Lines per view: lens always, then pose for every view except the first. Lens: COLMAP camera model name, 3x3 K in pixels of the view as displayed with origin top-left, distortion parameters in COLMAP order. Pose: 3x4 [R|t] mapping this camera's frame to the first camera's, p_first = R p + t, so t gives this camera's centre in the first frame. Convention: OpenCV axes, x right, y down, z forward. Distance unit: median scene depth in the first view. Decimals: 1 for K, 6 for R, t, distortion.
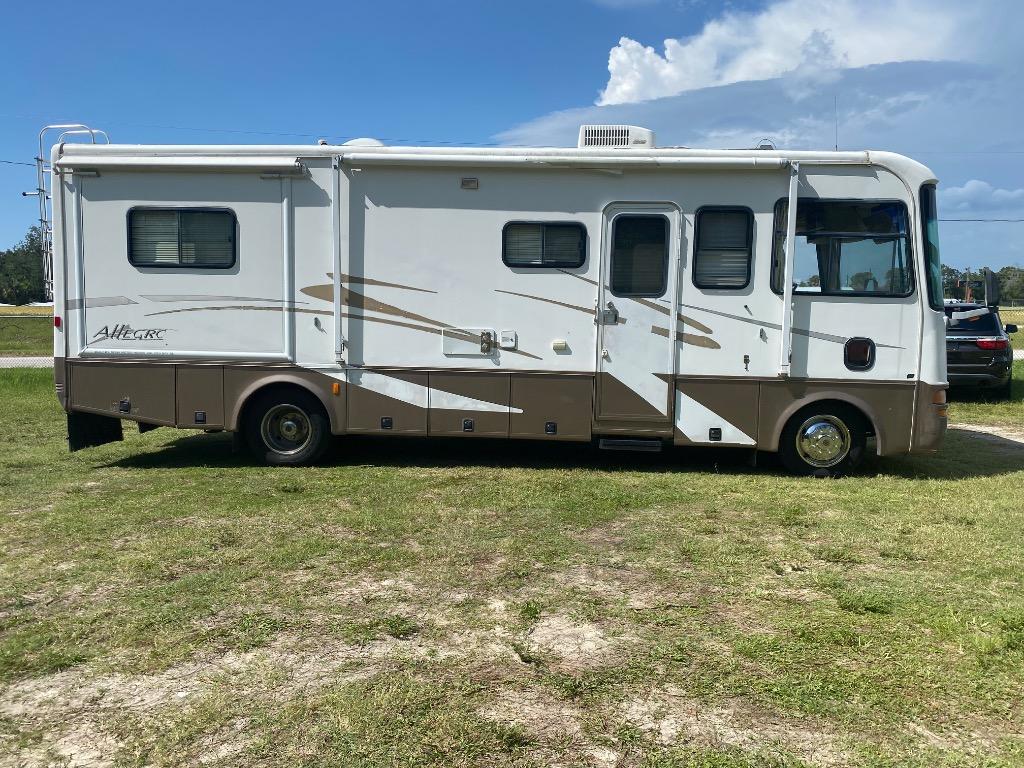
lens RADIAL K [[789.8, 0, 517.3], [0, 789.8, 383.0], [0, 0, 1]] dist [0.021278, -0.013760]
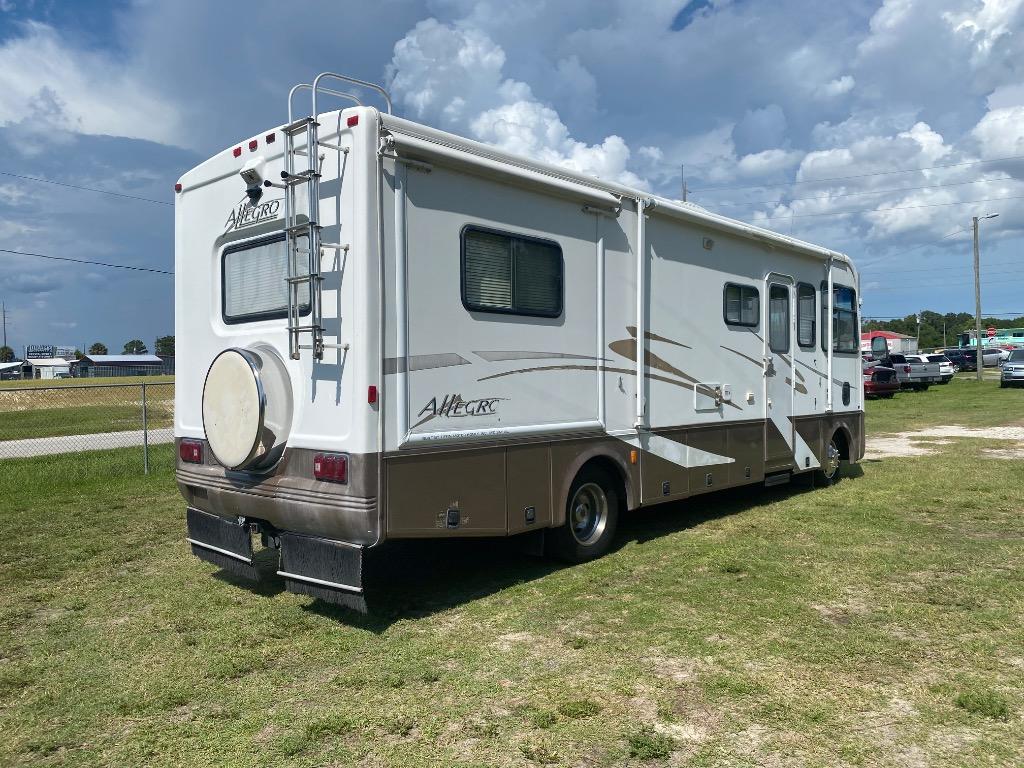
lens RADIAL K [[788.8, 0, 500.7], [0, 788.8, 384.3], [0, 0, 1]] dist [0.018600, -0.012654]
pose [[0.628812, -0.028926, 0.777019, -1.001439], [0.094075, 0.994797, -0.039098, -0.052945], [-0.771846, 0.097684, 0.628261, 0.555599]]
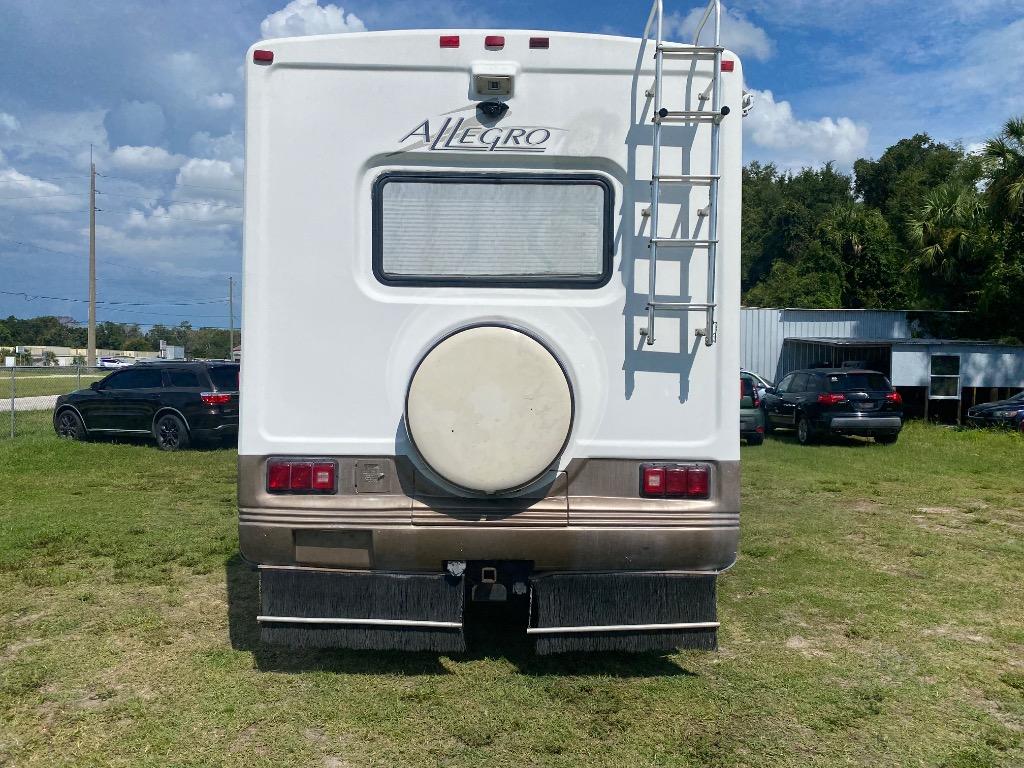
lens RADIAL K [[789.8, 0, 517.3], [0, 789.8, 383.0], [0, 0, 1]] dist [0.021278, -0.013760]
pose [[-0.083698, -0.014162, 0.996391, -1.098164], [0.078655, 0.996685, 0.020773, -0.105327], [-0.993382, 0.080110, -0.082306, 1.201079]]
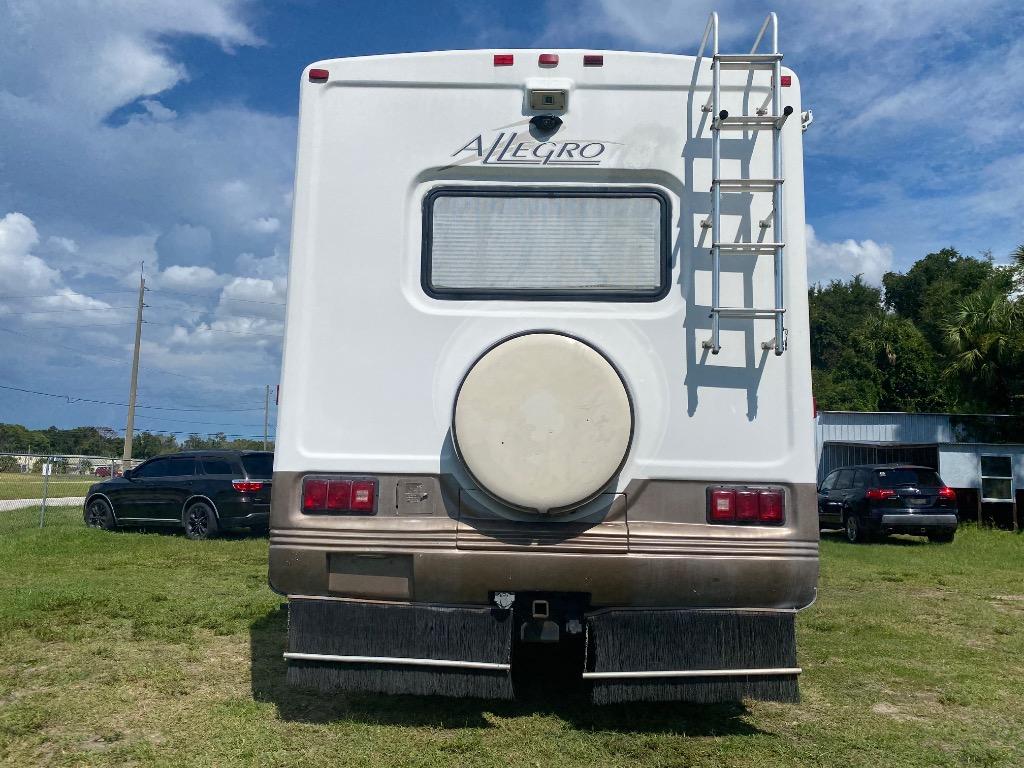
lens RADIAL K [[789.6, 0, 520.8], [0, 789.6, 385.2], [0, 0, 1]] dist [0.013948, -0.006106]
pose [[-0.051289, 0.130562, 0.990113, -1.061327], [0.070719, 0.989403, -0.126805, -0.043926], [-0.996177, 0.063516, -0.059978, 1.217814]]
